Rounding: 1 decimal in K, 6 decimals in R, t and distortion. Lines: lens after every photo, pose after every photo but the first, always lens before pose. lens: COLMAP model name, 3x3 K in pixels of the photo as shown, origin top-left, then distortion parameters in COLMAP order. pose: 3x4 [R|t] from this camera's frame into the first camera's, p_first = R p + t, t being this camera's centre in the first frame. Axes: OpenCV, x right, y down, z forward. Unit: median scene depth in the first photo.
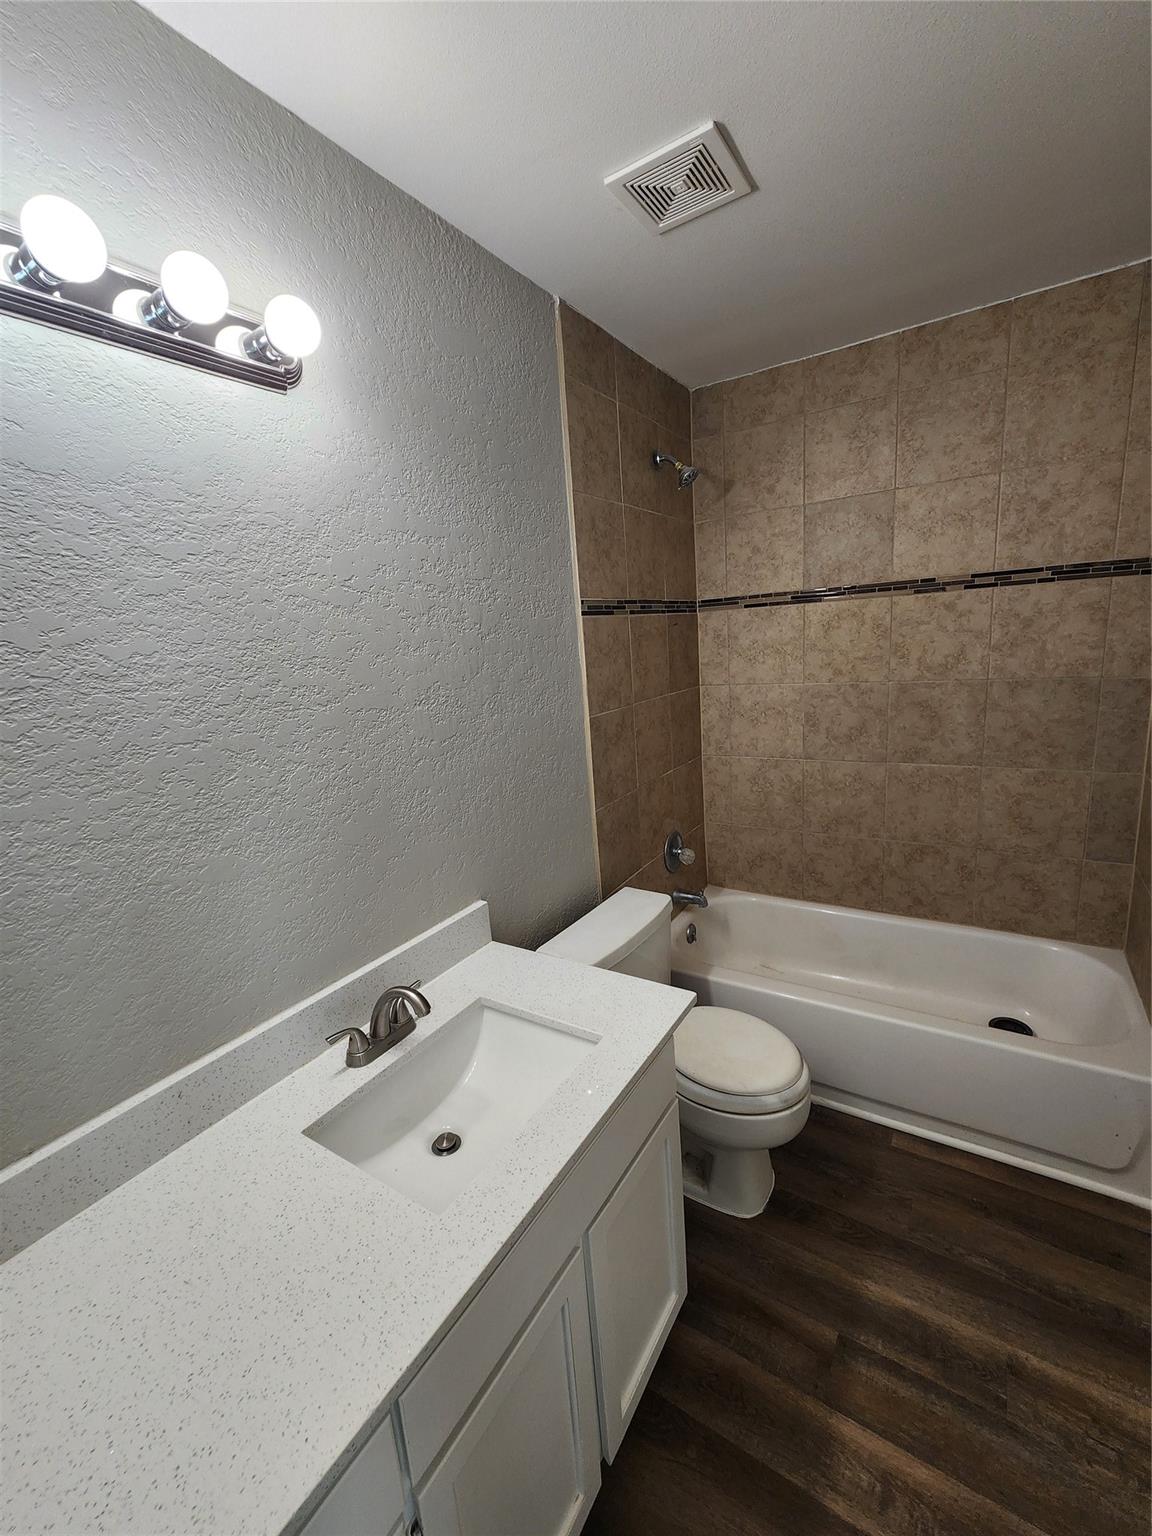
lens RADIAL K [[633.2, 0, 567.3], [0, 633.2, 766.2], [0, 0, 1]] dist [0.000762, 0.000152]
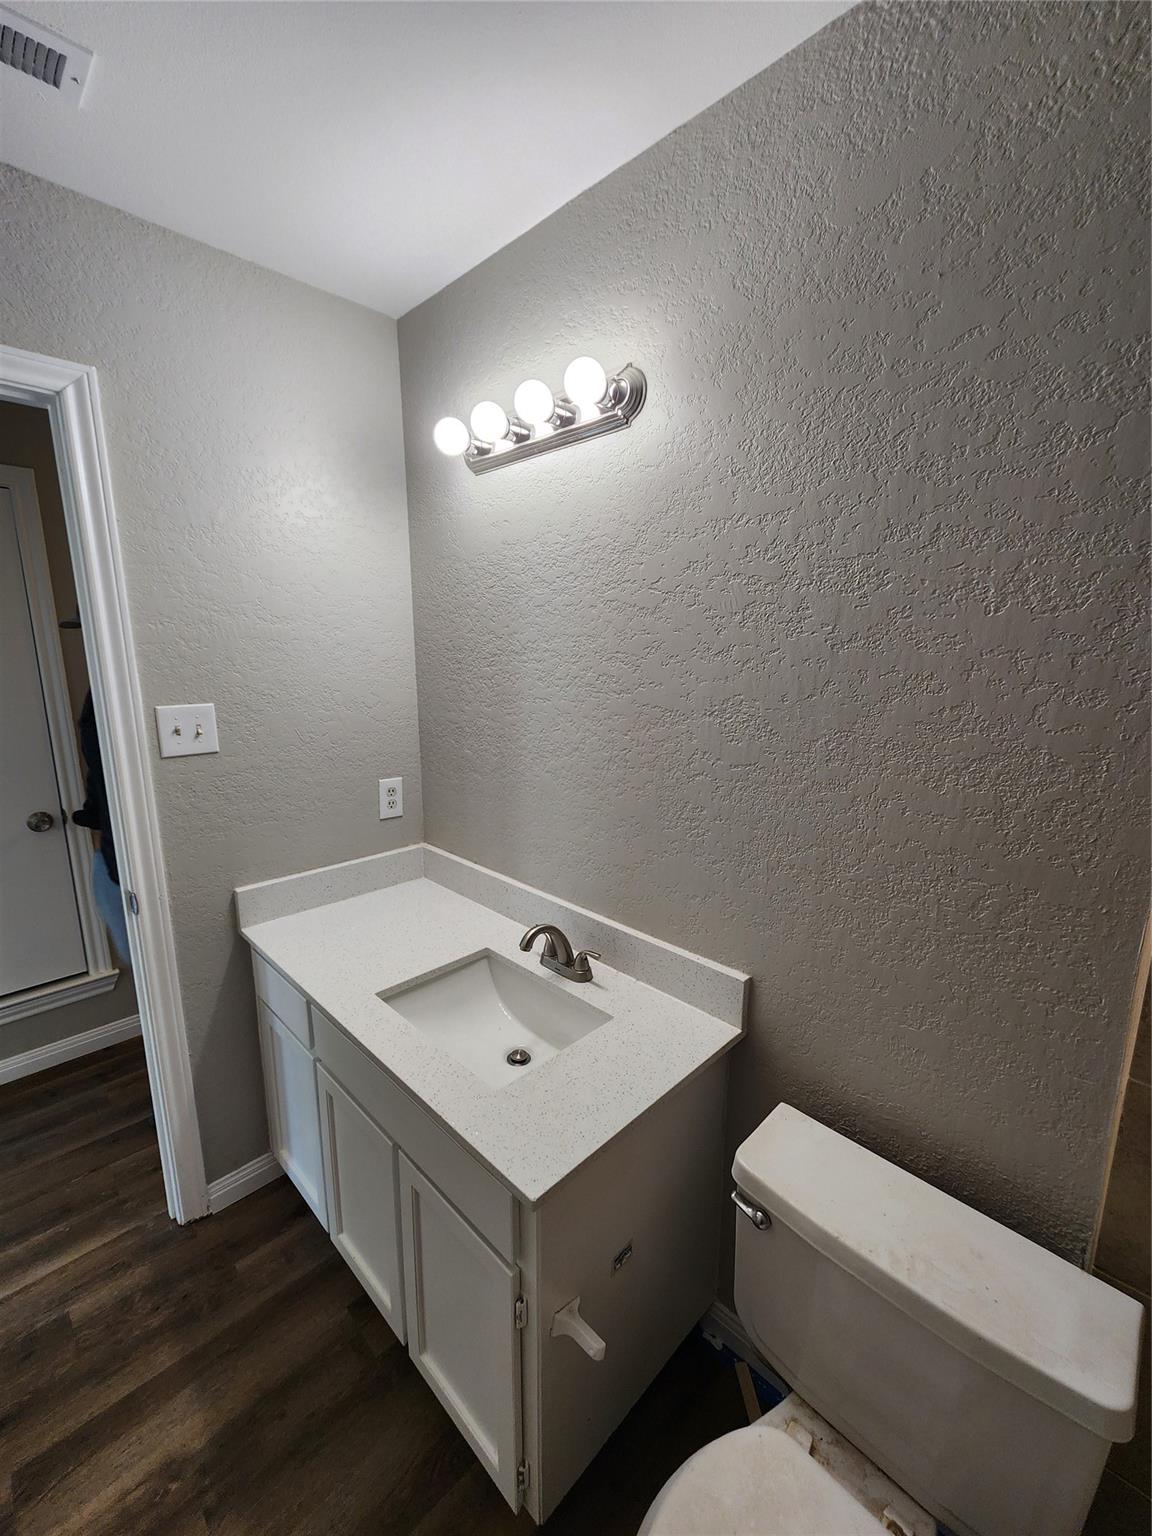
lens RADIAL K [[633.2, 0, 590.6], [0, 633.2, 770.5], [0, 0, 1]] dist [0.000762, 0.000152]
pose [[-0.189914, 0.260901, -0.946500, 0.718551], [-0.186948, 0.936798, 0.295738, -0.278809], [0.963838, 0.233111, -0.129136, 1.053714]]
